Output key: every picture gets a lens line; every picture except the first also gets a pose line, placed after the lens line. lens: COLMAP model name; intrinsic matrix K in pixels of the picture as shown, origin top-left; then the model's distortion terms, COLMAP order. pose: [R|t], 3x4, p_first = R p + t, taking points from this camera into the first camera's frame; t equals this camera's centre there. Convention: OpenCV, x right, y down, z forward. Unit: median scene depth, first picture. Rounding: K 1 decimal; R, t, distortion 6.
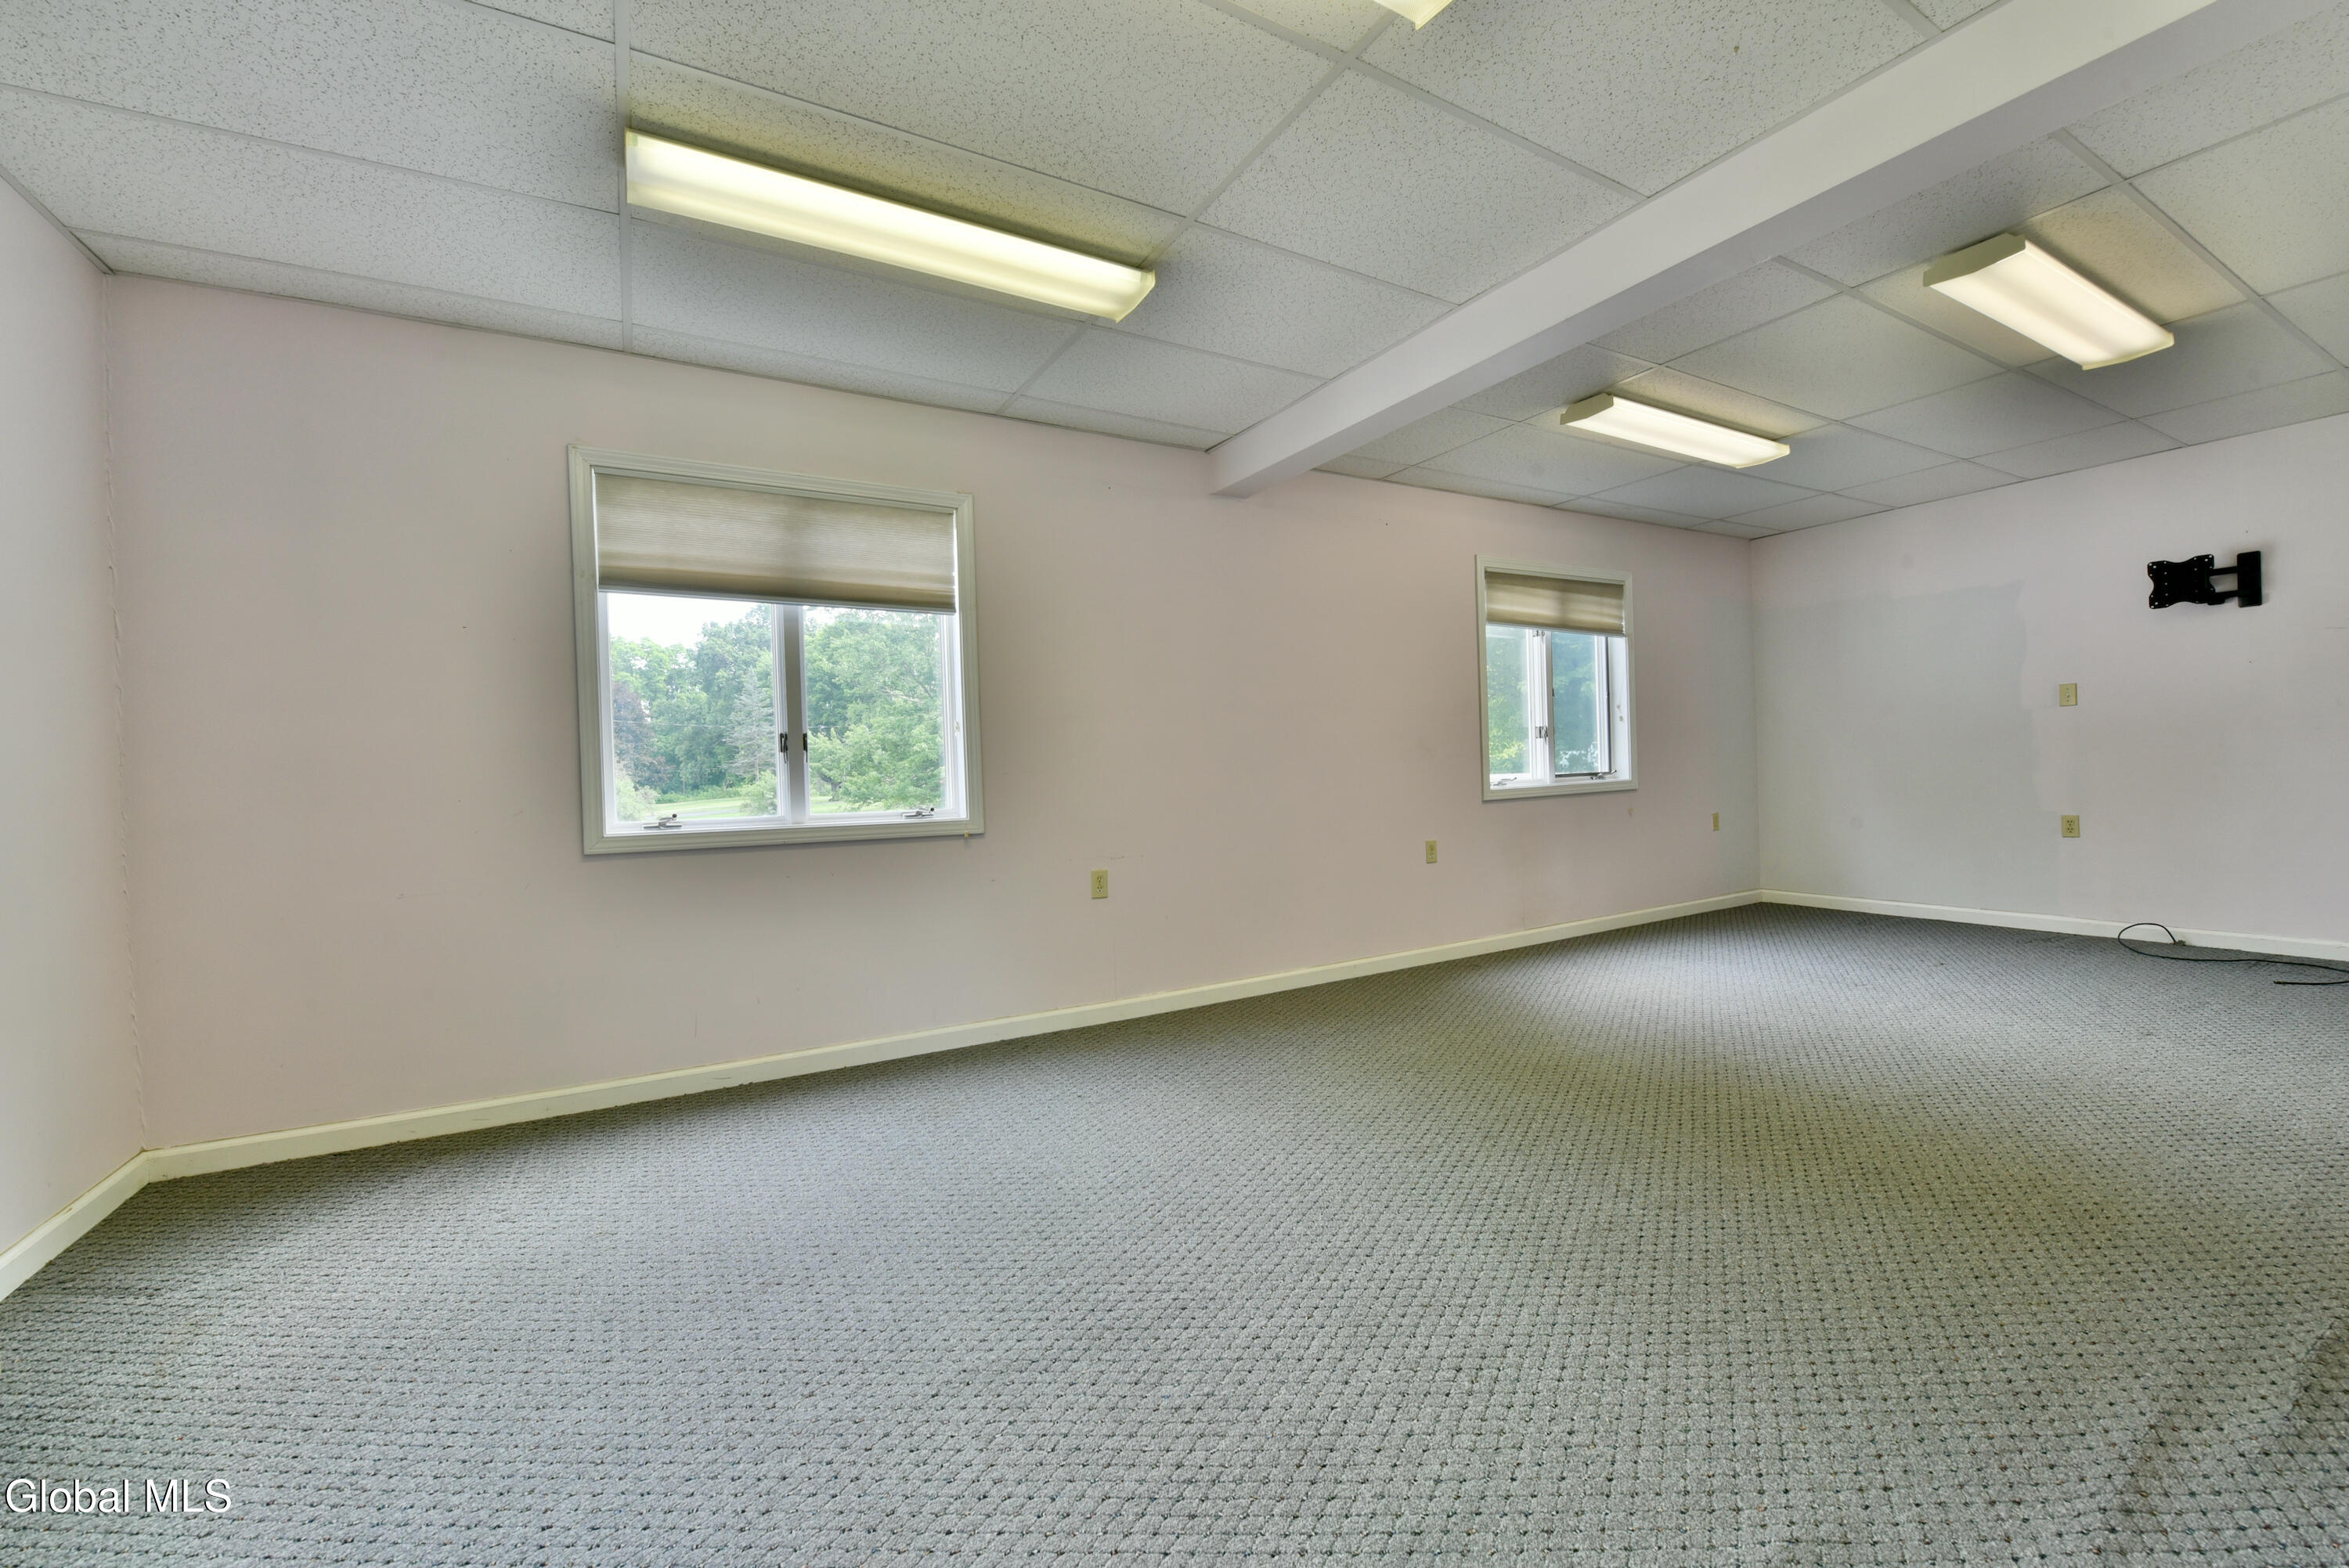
lens RADIAL K [[939.0, 0, 1174.5], [0, 939.0, 784.0], [0, 0, 1]] dist [-0.013802, -0.004834]
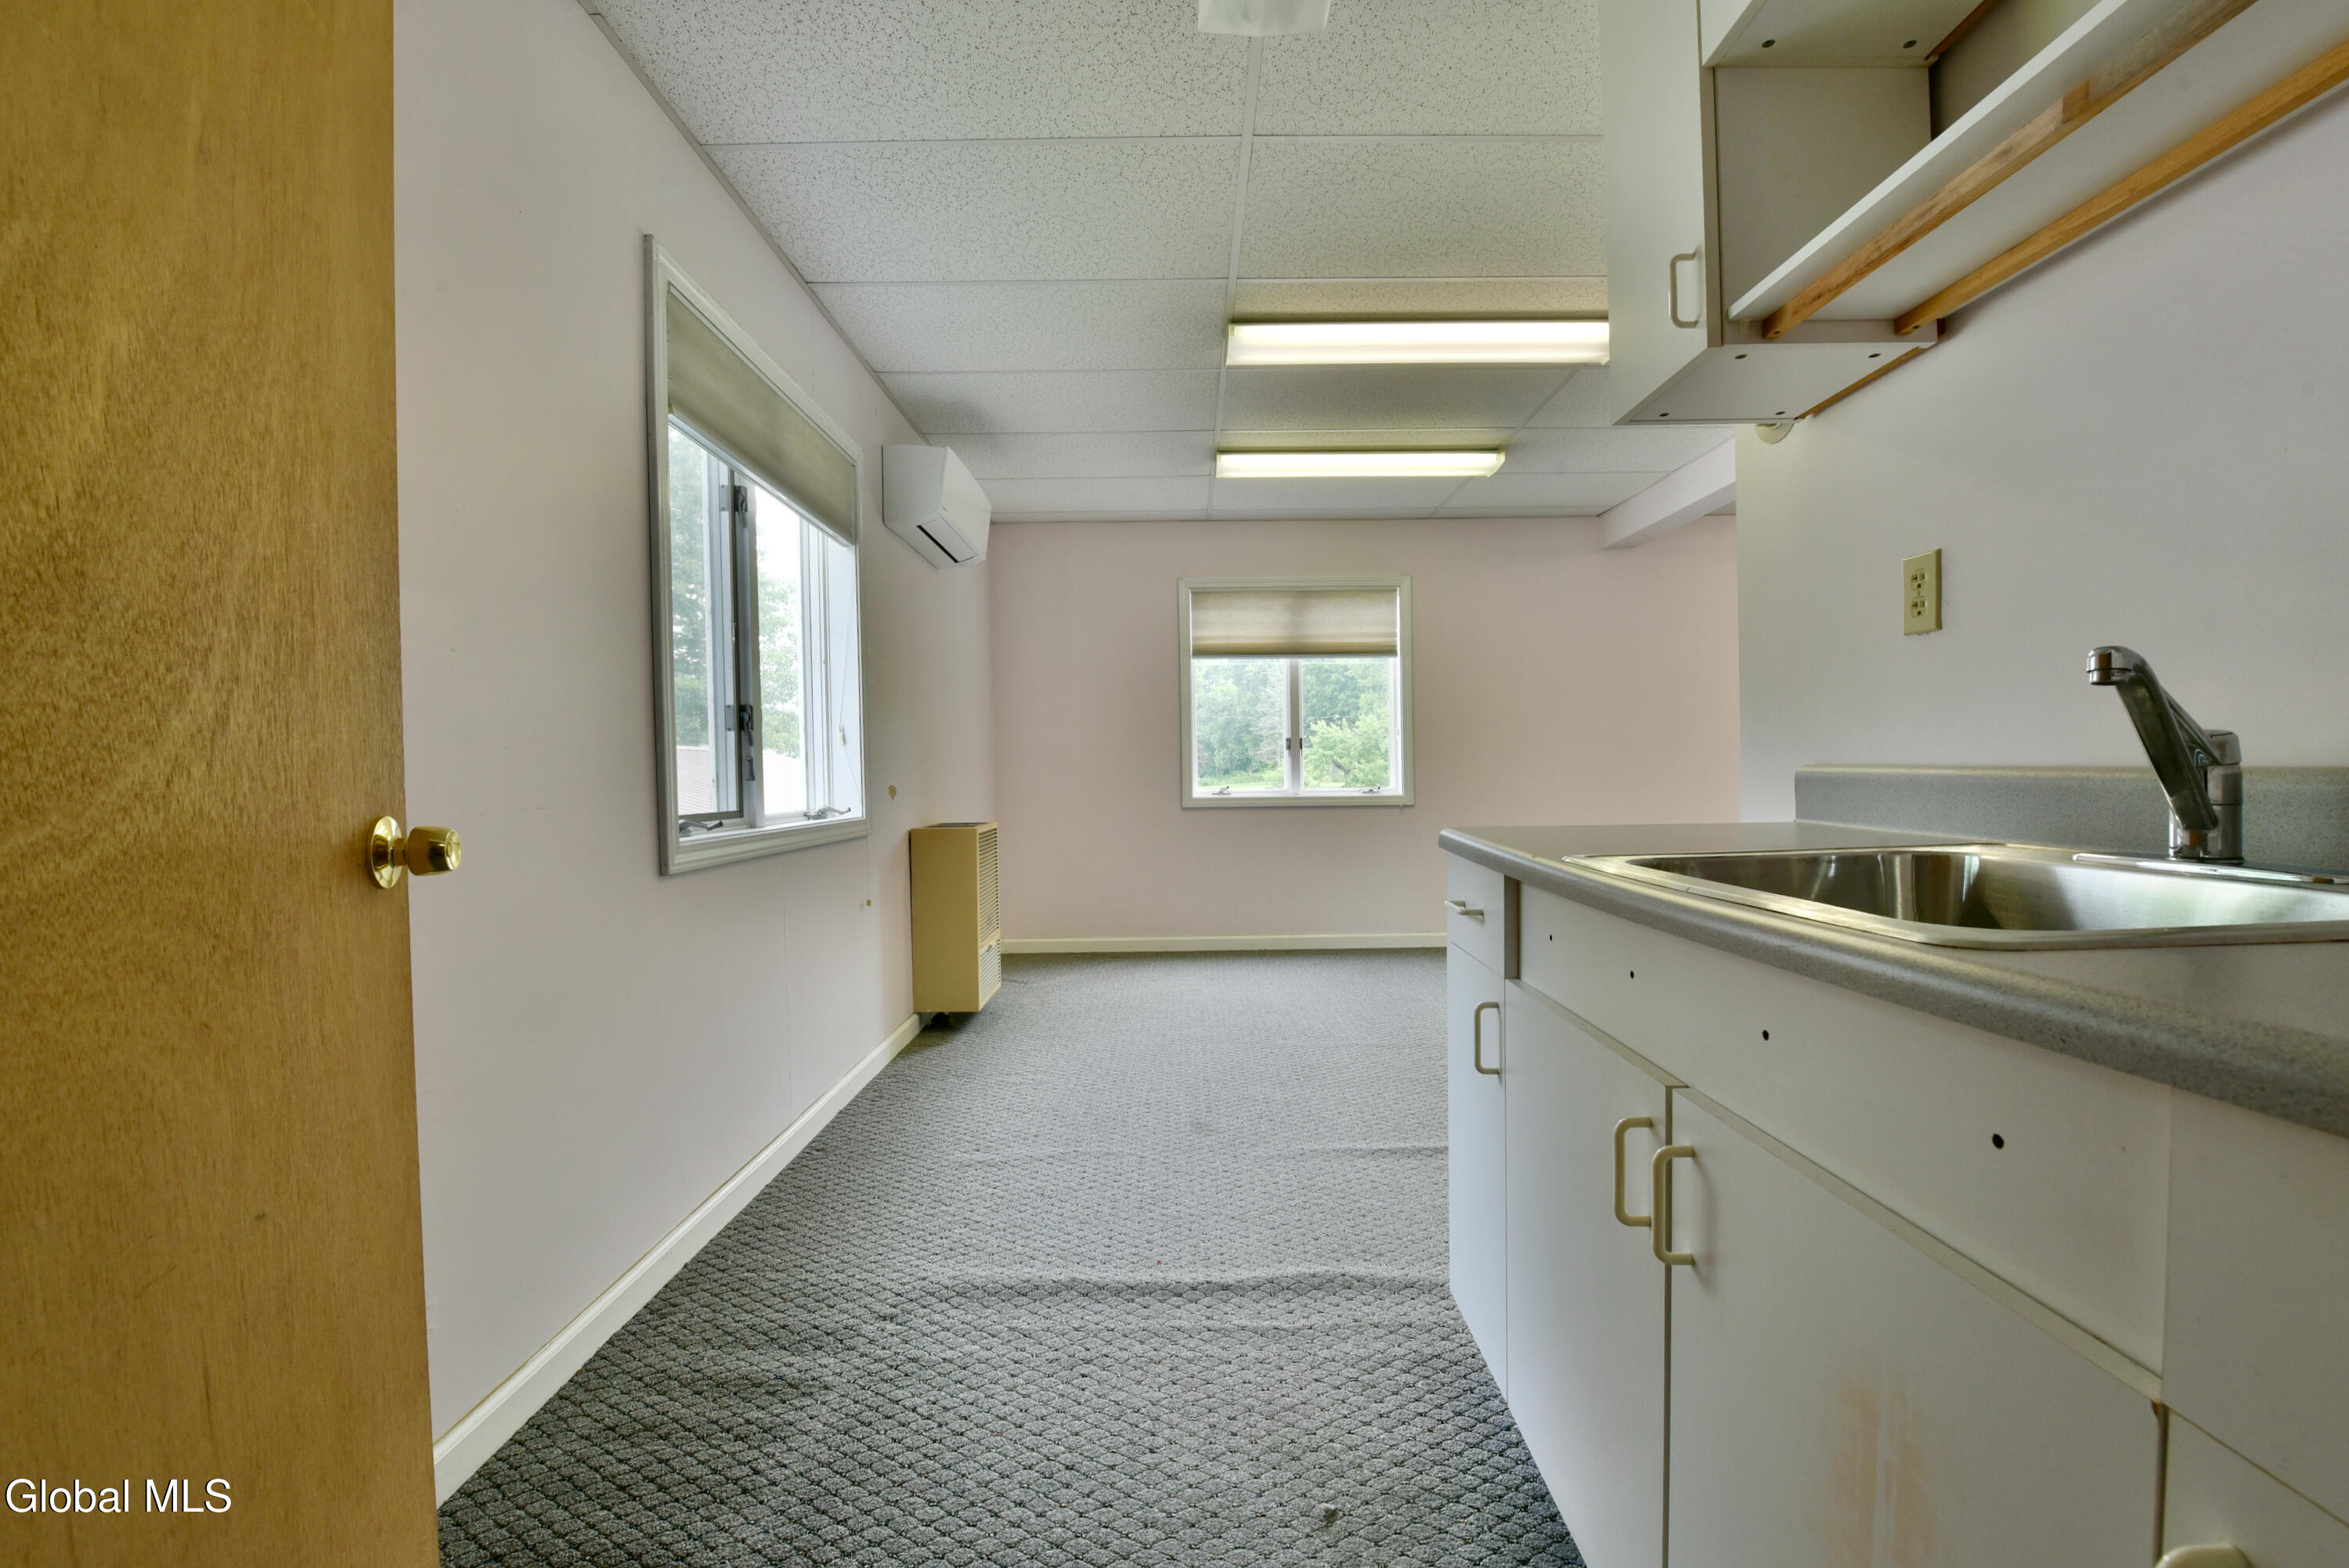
lens RADIAL K [[939.0, 0, 1174.5], [0, 939.0, 784.0], [0, 0, 1]] dist [-0.013802, -0.004834]
pose [[0.863137, 0.022992, -0.504446, 0.225206], [-0.016737, 0.999717, 0.016928, 0.001253], [0.504692, -0.006169, 0.863277, -0.484789]]
